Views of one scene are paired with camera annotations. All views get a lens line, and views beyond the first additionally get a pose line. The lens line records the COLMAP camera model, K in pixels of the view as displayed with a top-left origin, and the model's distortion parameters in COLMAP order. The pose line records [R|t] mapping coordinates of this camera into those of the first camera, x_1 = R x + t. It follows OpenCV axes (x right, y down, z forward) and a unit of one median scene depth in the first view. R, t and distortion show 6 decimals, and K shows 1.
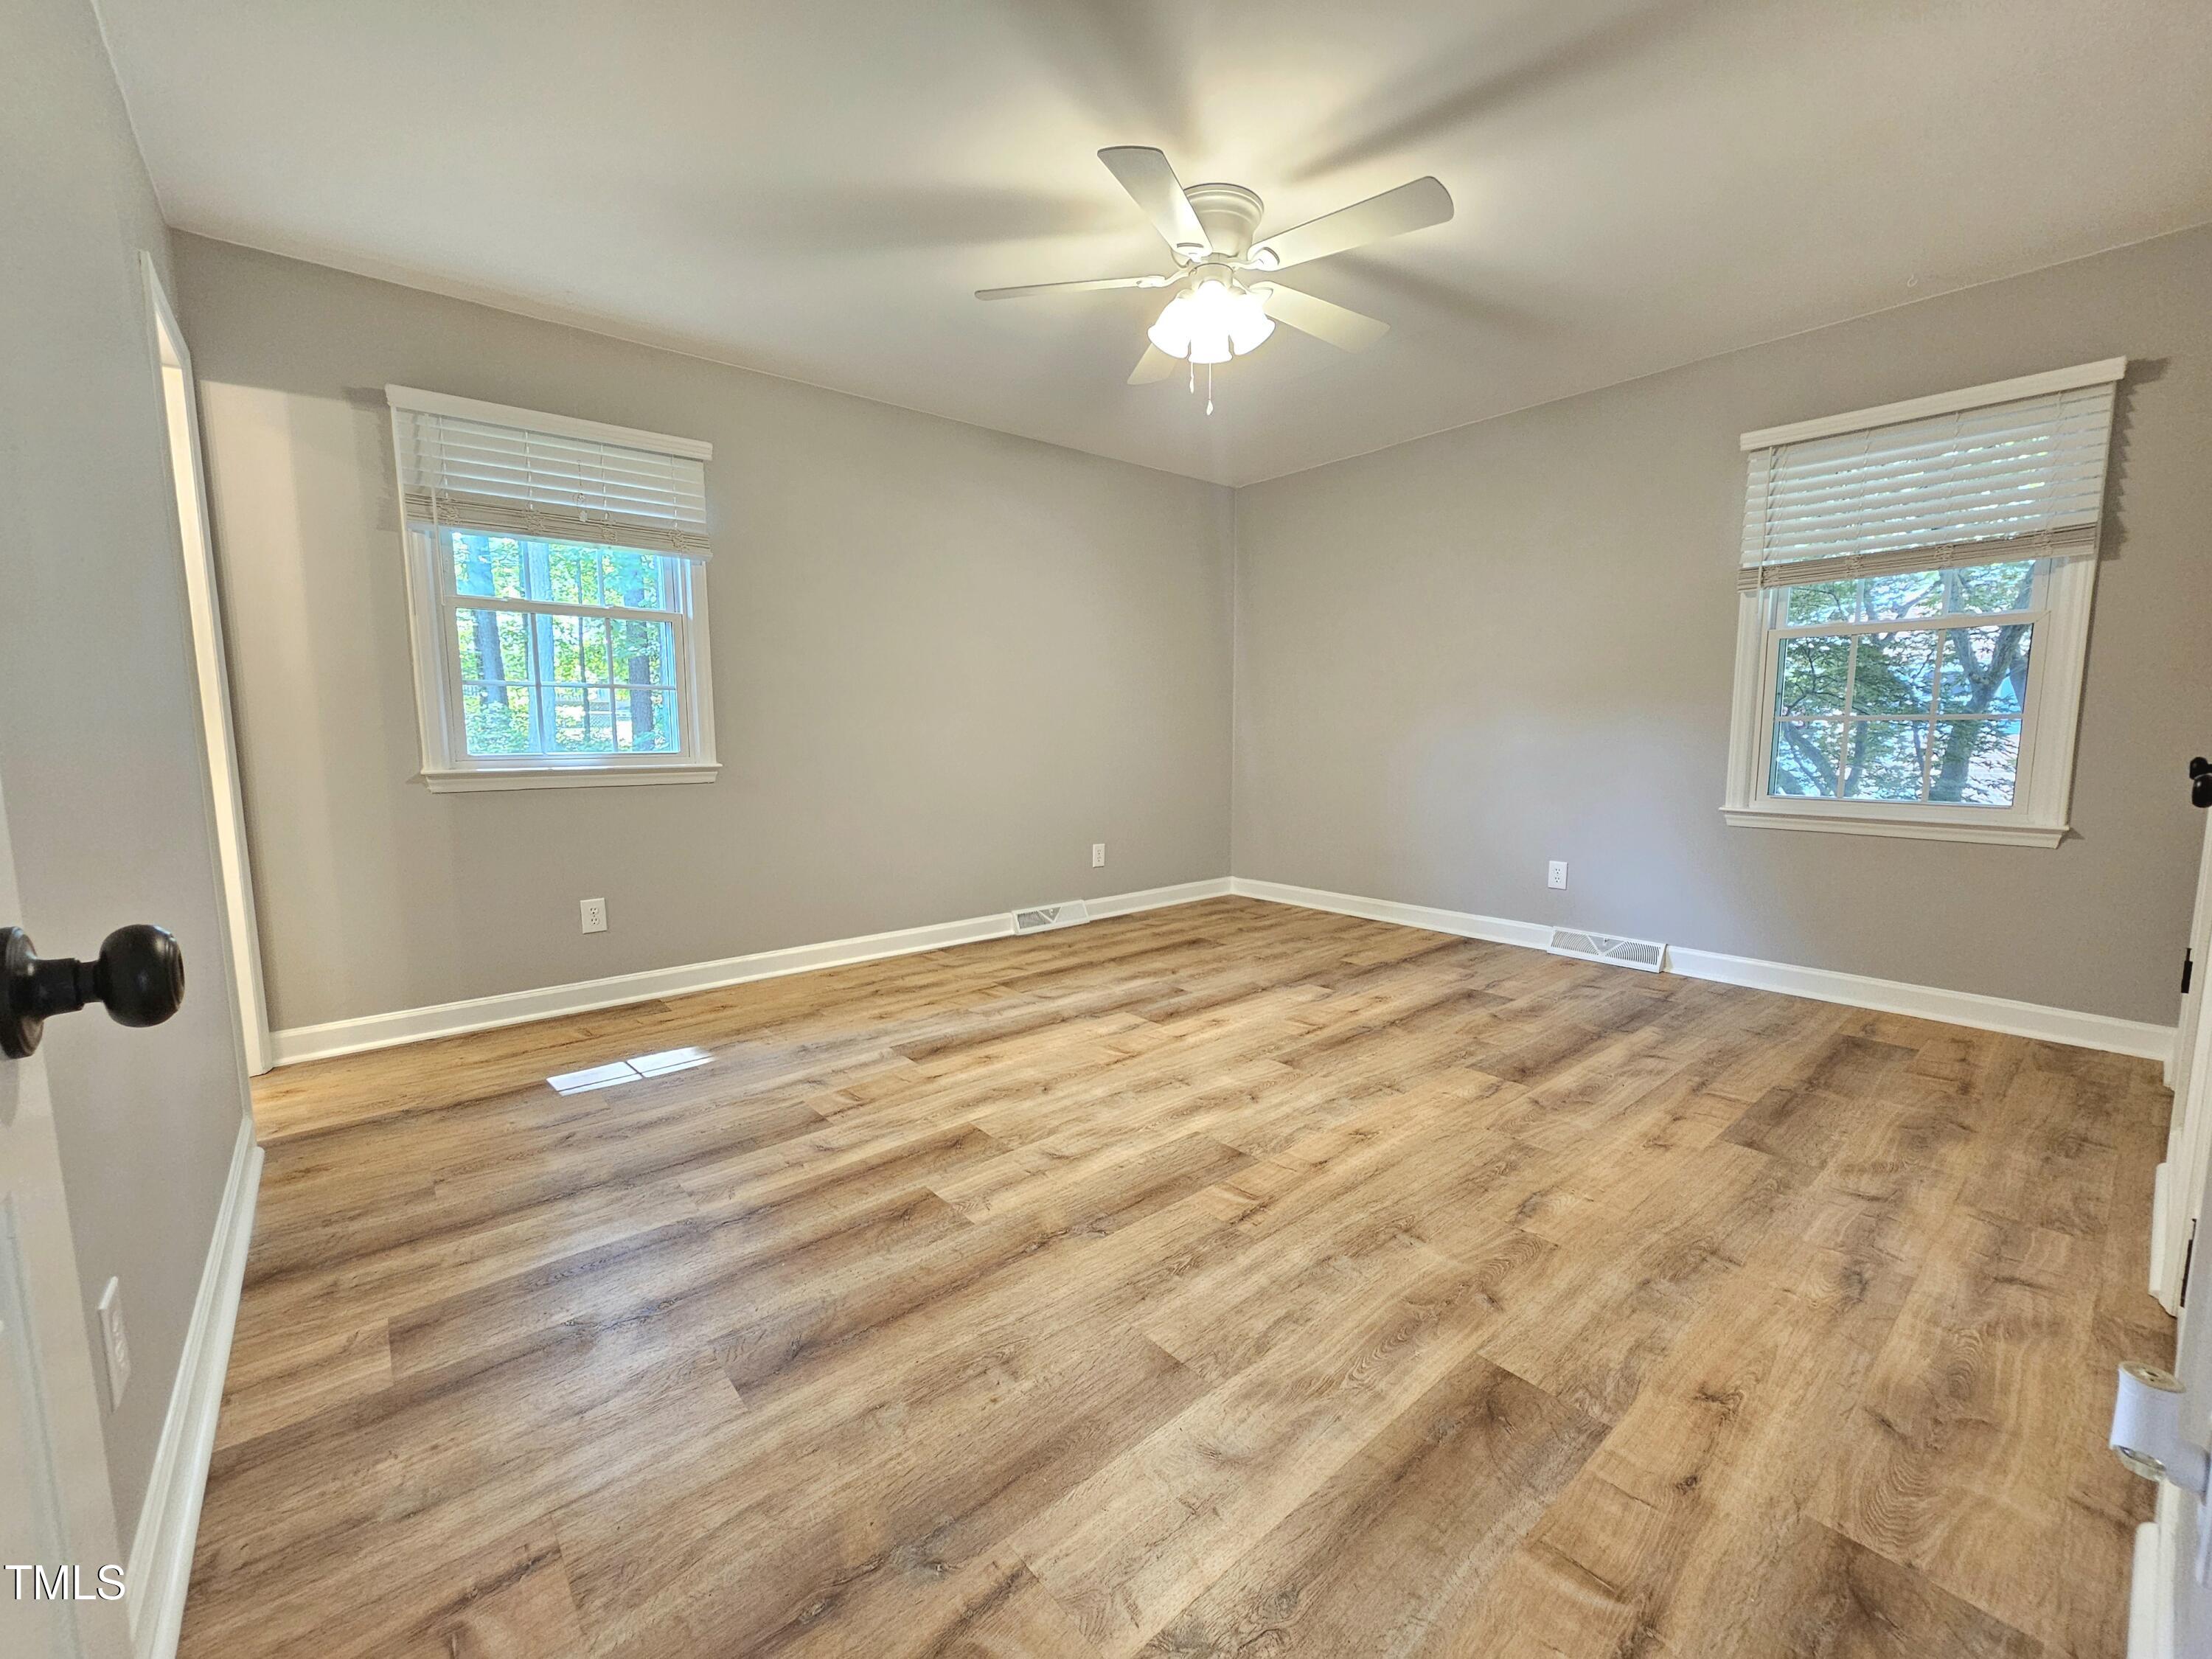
lens RADIAL K [[902.1, 0, 1108.0], [0, 902.1, 827.5], [0, 0, 1]] dist [0.002250, -0.000011]
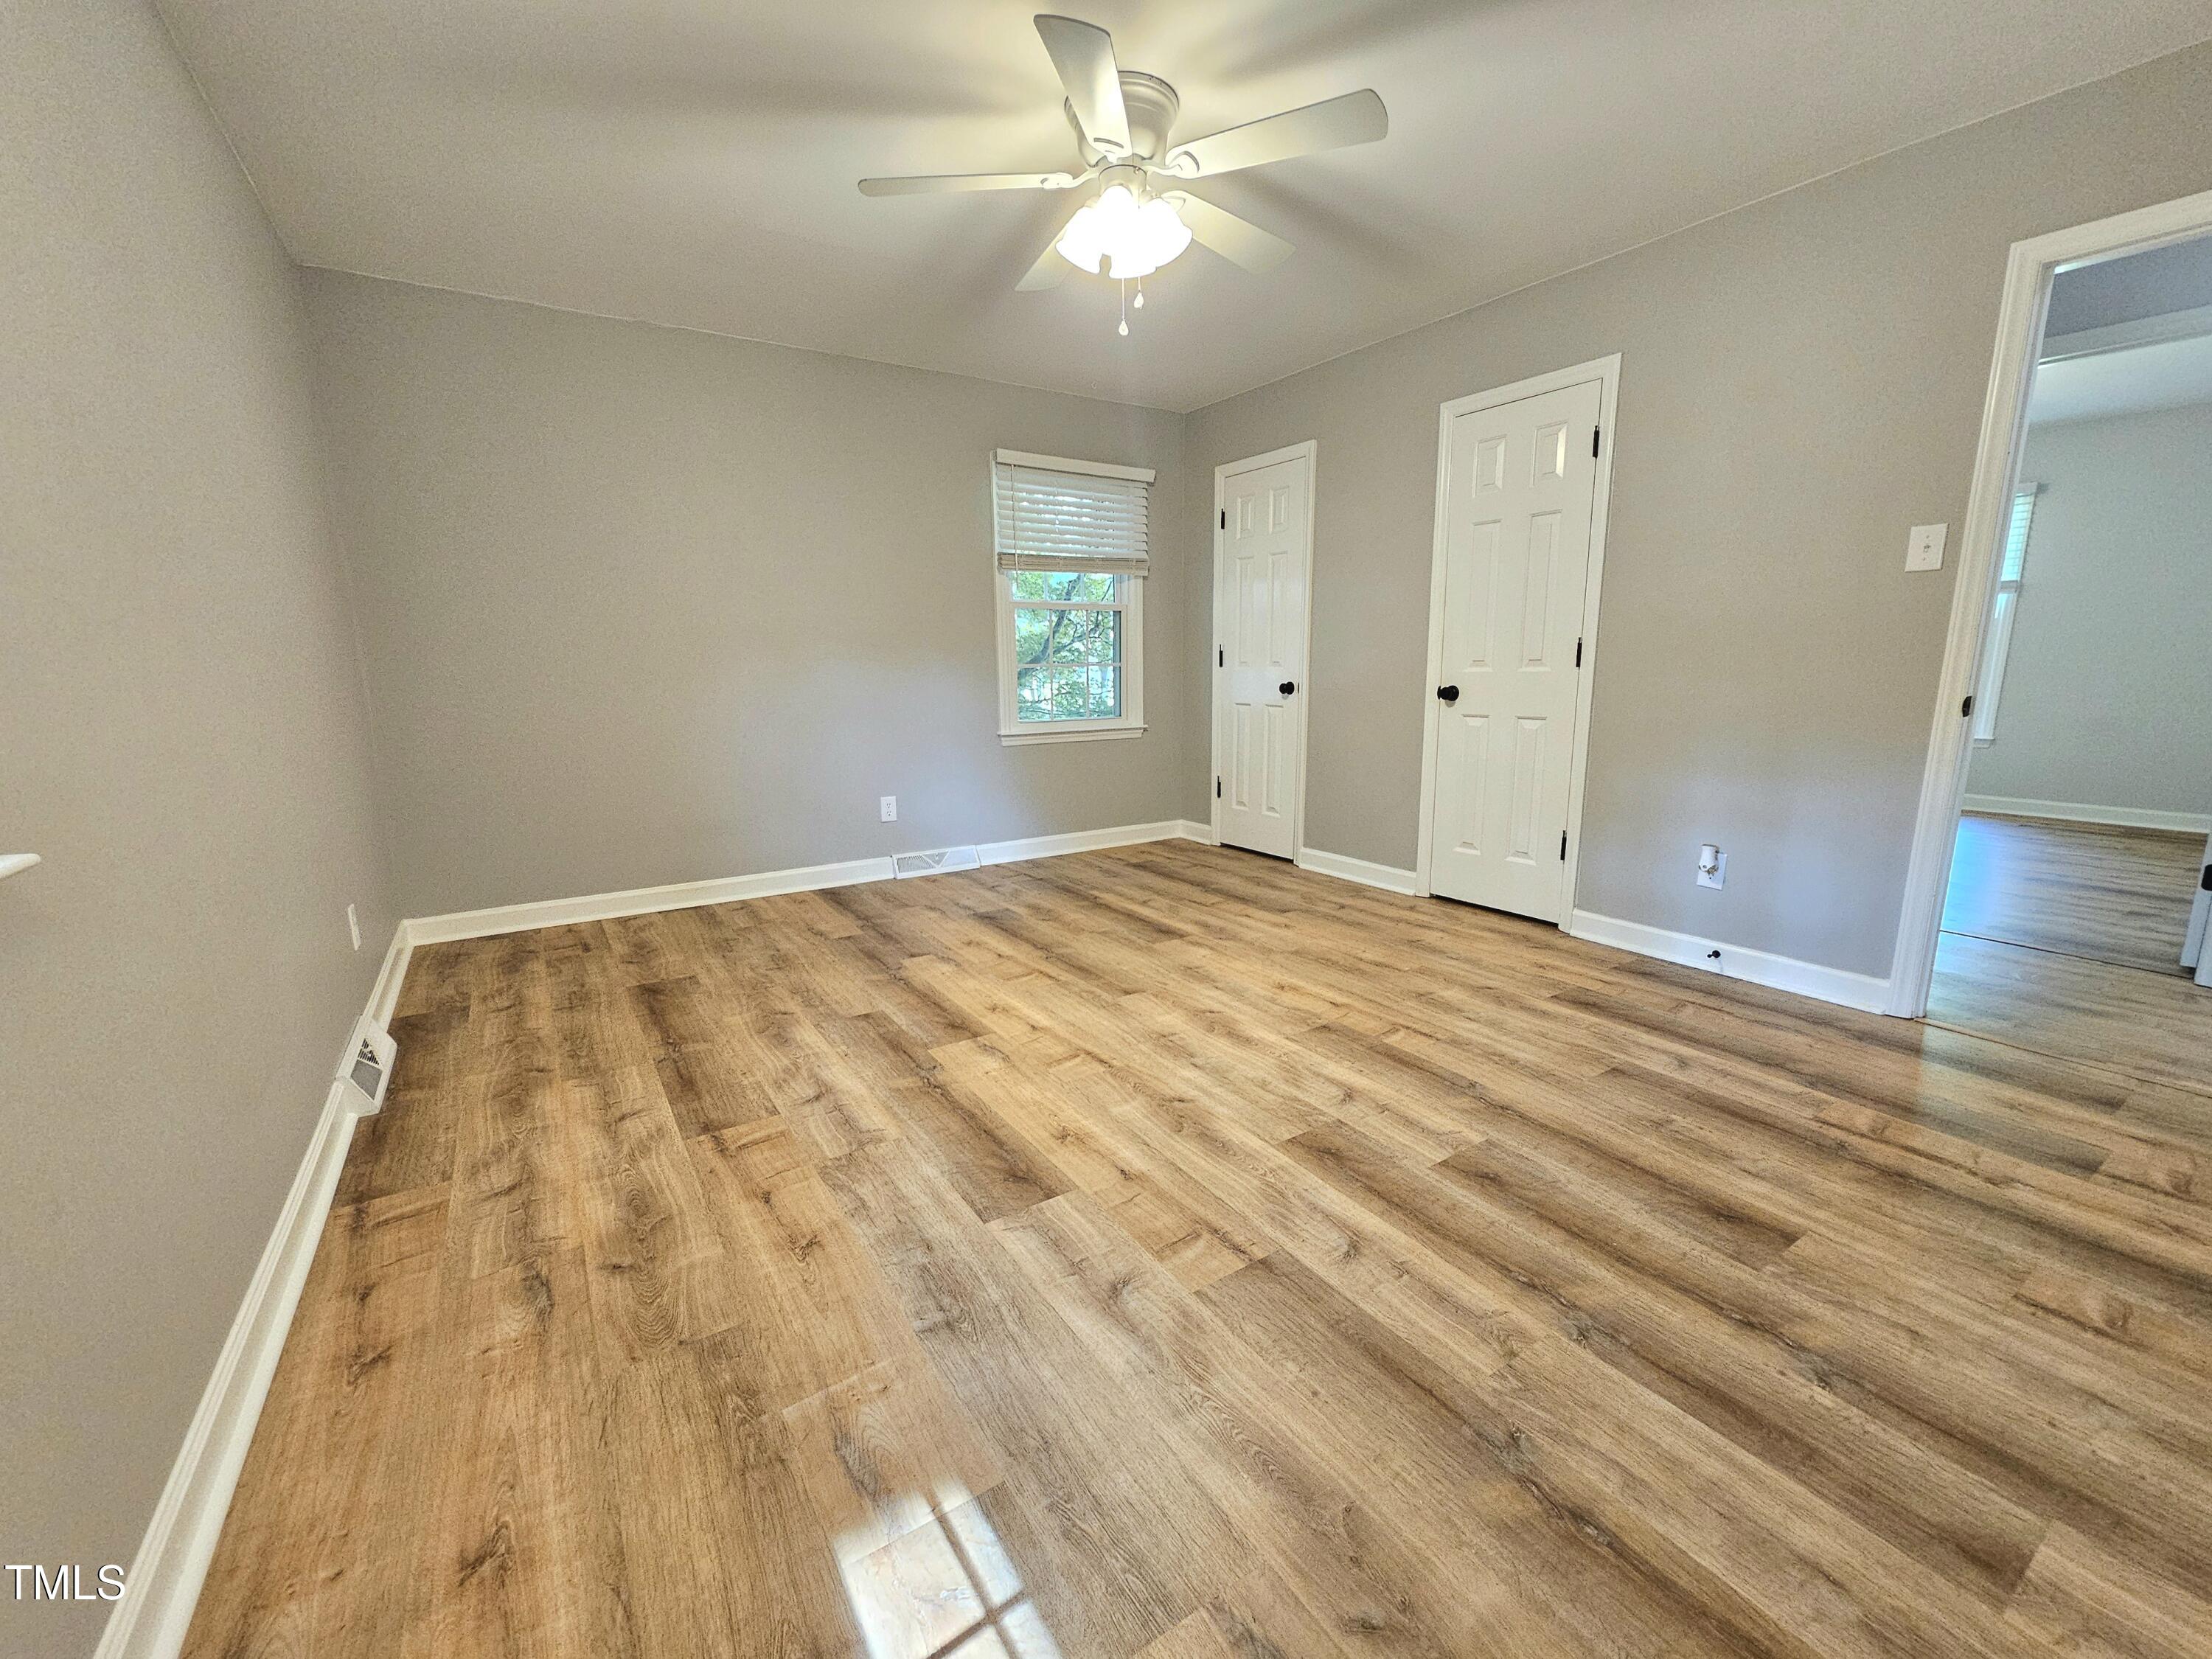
lens RADIAL K [[902.1, 0, 1107.7], [0, 902.1, 837.0], [0, 0, 1]] dist [0.002250, -0.000011]
pose [[0.123288, -0.183870, 0.975188, -0.789955], [0.117826, 0.978446, 0.169588, -0.099844], [-0.985351, 0.093994, 0.142296, 0.836720]]
